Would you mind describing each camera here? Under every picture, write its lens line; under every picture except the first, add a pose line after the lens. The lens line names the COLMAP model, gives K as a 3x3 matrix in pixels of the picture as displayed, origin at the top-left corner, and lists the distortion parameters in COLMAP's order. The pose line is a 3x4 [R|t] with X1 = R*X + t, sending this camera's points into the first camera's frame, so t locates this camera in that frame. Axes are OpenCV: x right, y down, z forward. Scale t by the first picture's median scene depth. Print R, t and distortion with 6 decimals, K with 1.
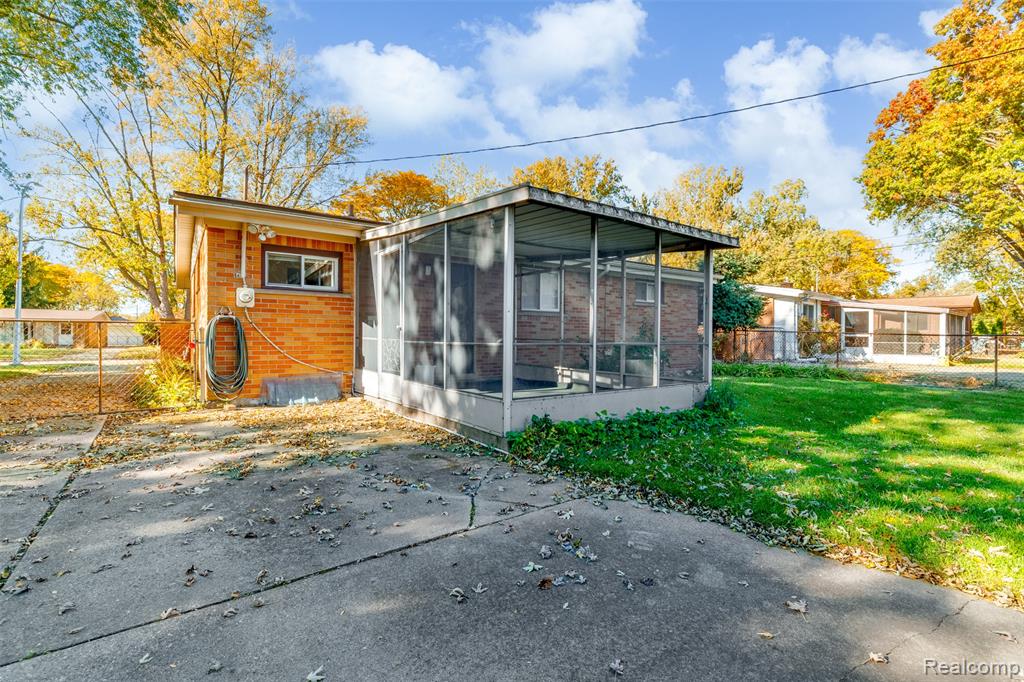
lens RADIAL K [[455.0, 0, 512.0], [0, 455.0, 341.0], [0, 0, 1]] dist [0.013305, 0.000102]
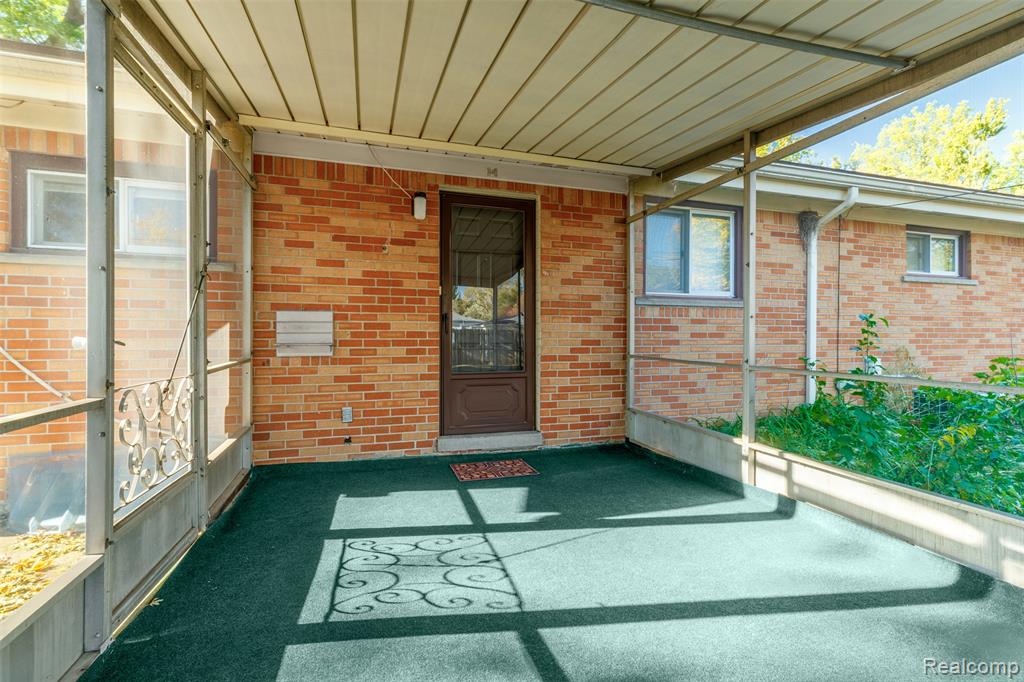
lens RADIAL K [[455.0, 0, 512.0], [0, 455.0, 341.0], [0, 0, 1]] dist [0.013305, 0.000102]
pose [[0.950618, -0.007447, -0.310275, 0.033713], [0.003965, 0.999922, -0.011854, -0.014968], [0.310339, 0.010038, 0.950573, 0.497896]]
